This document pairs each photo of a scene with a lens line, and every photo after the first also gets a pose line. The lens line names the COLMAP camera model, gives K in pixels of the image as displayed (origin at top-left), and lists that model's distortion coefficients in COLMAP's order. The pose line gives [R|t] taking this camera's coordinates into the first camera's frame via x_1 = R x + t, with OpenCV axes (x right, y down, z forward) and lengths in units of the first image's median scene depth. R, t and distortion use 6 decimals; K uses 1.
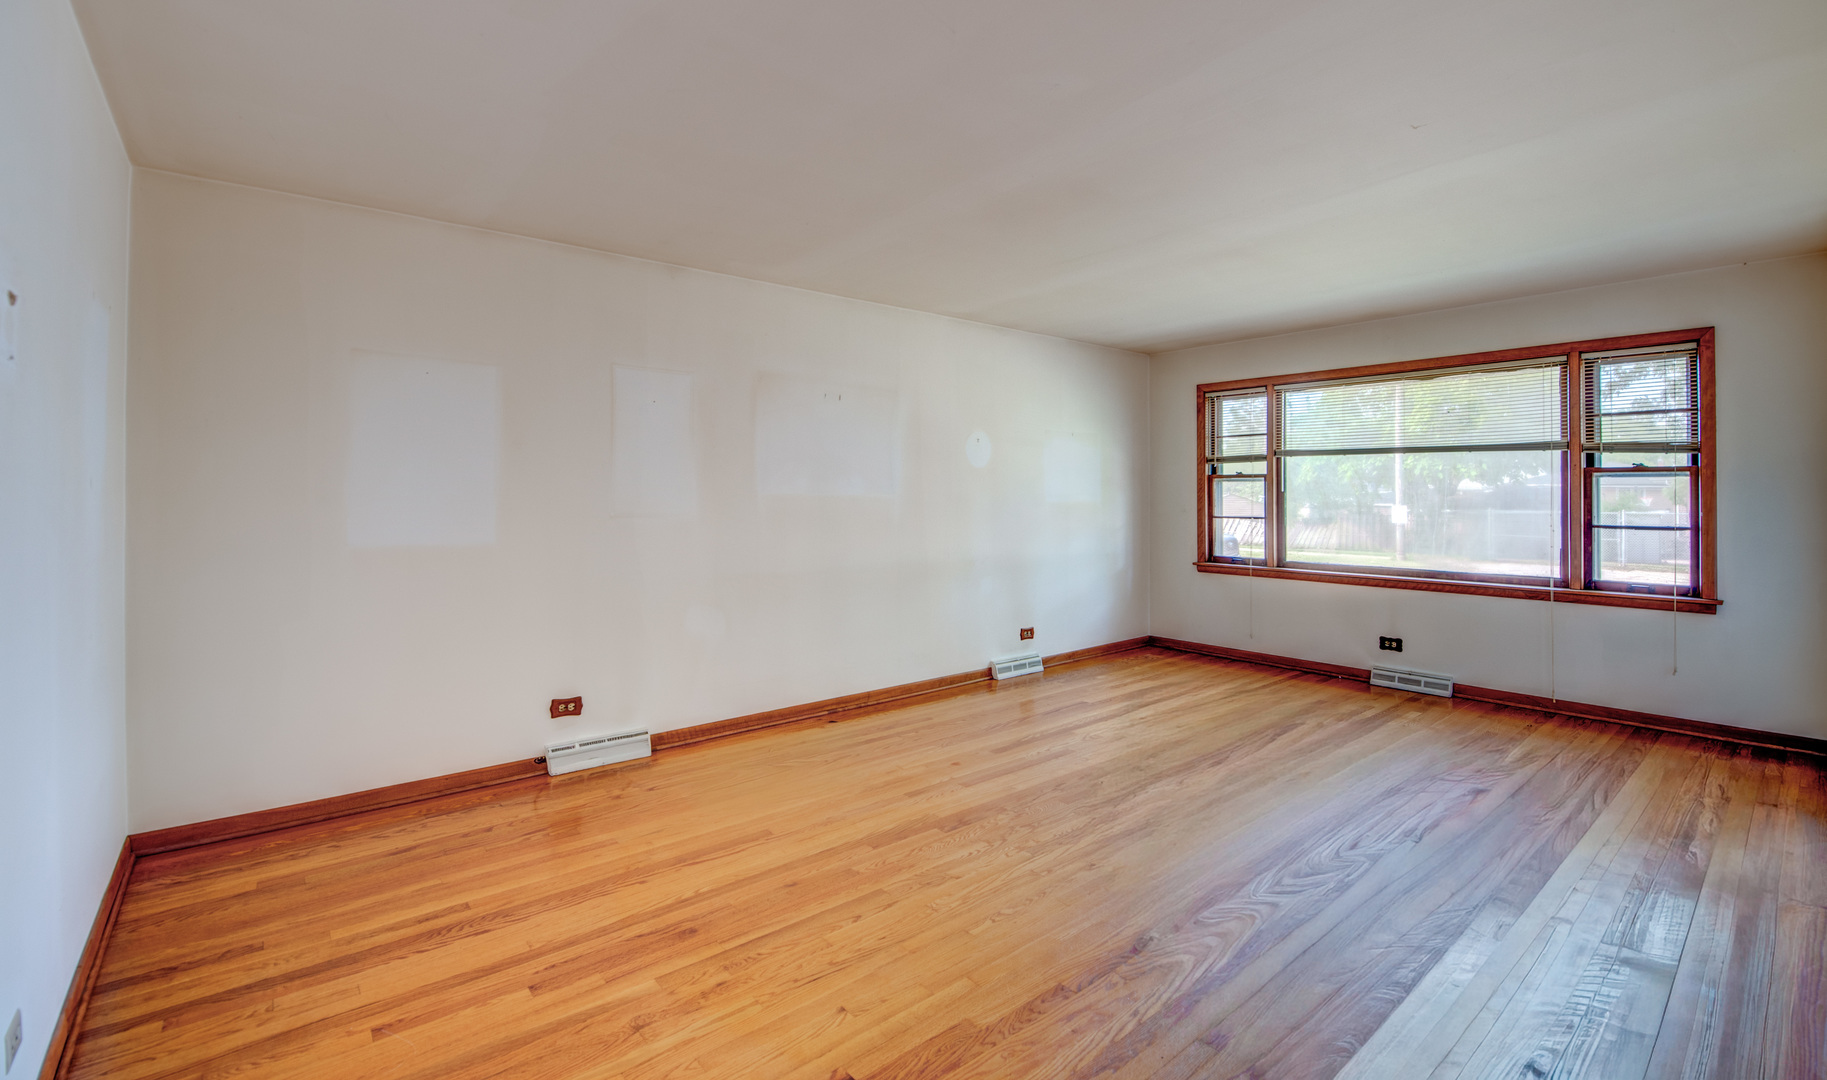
lens RADIAL K [[790.2, 0, 929.8], [0, 790.2, 500.4], [0, 0, 1]] dist [-0.000276, -0.000245]
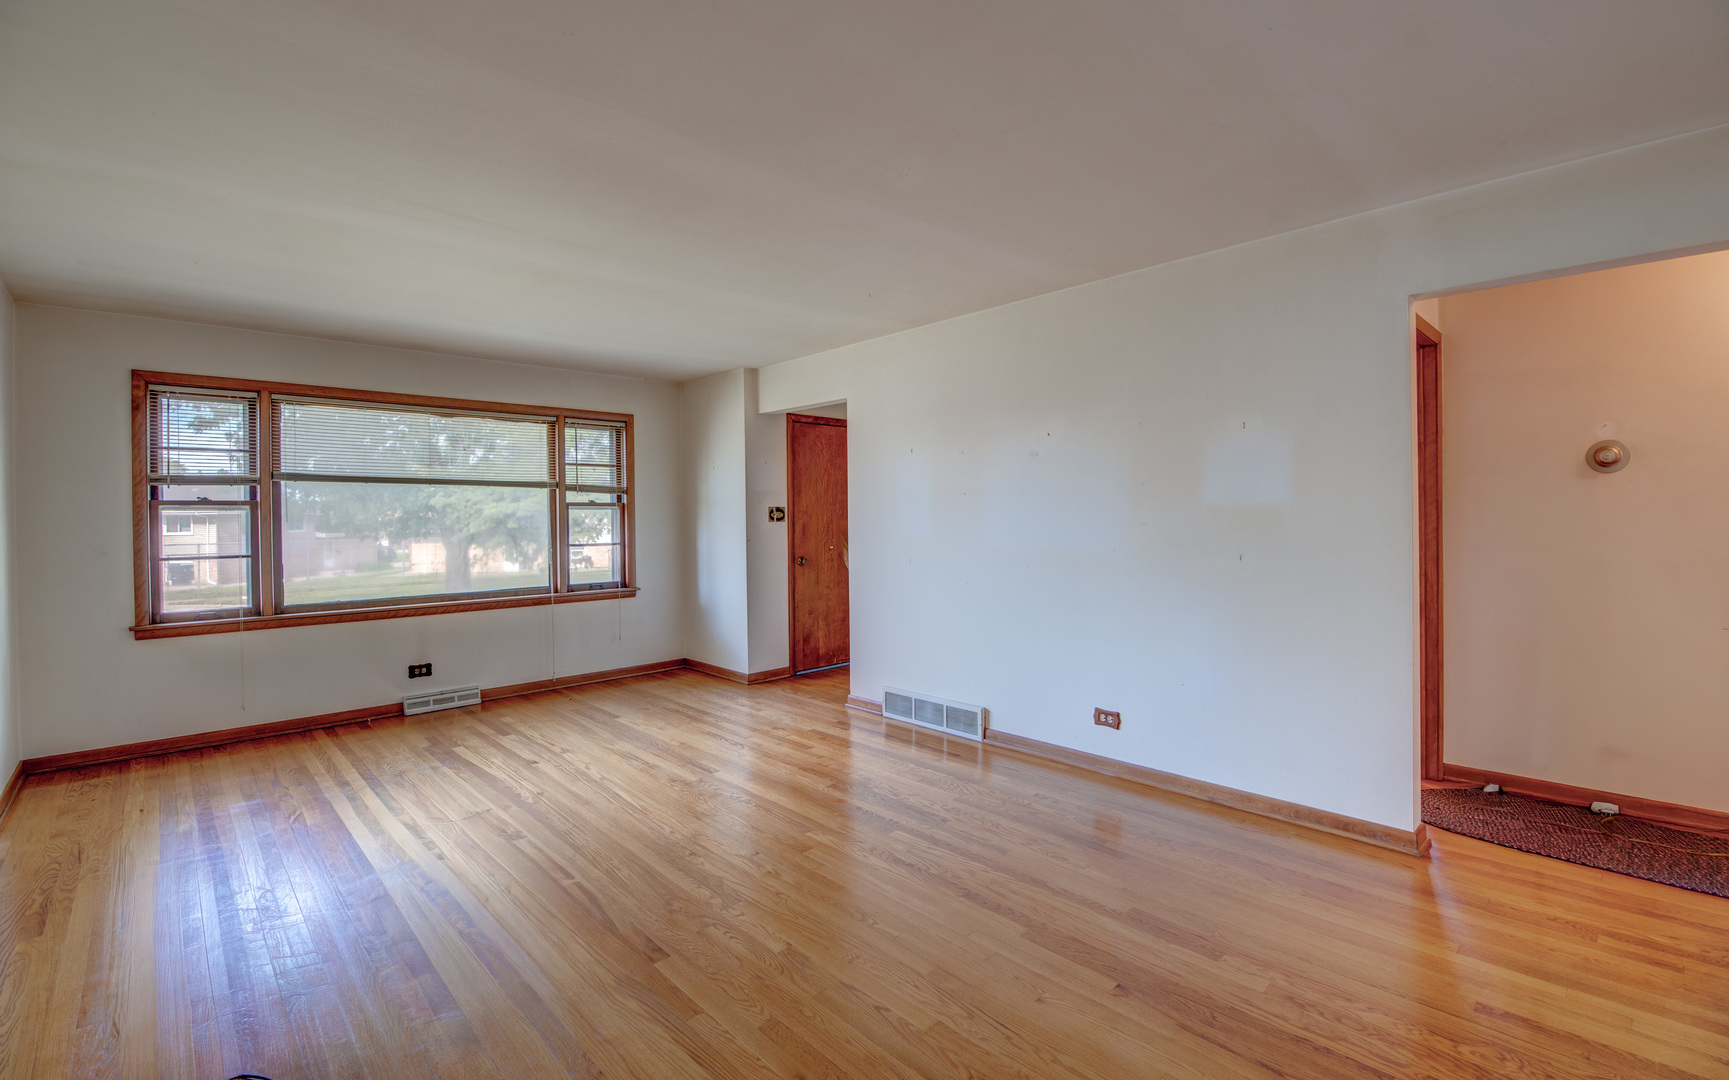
lens RADIAL K [[744.7, 0, 867.4], [0, 744.7, 521.1], [0, 0, 1]] dist [-0.001450, 0.000030]
pose [[-0.047564, -0.005102, 0.998855, -0.427532], [0.021594, 0.999748, 0.006135, -0.005177], [-0.998635, 0.021861, -0.047442, 0.492479]]
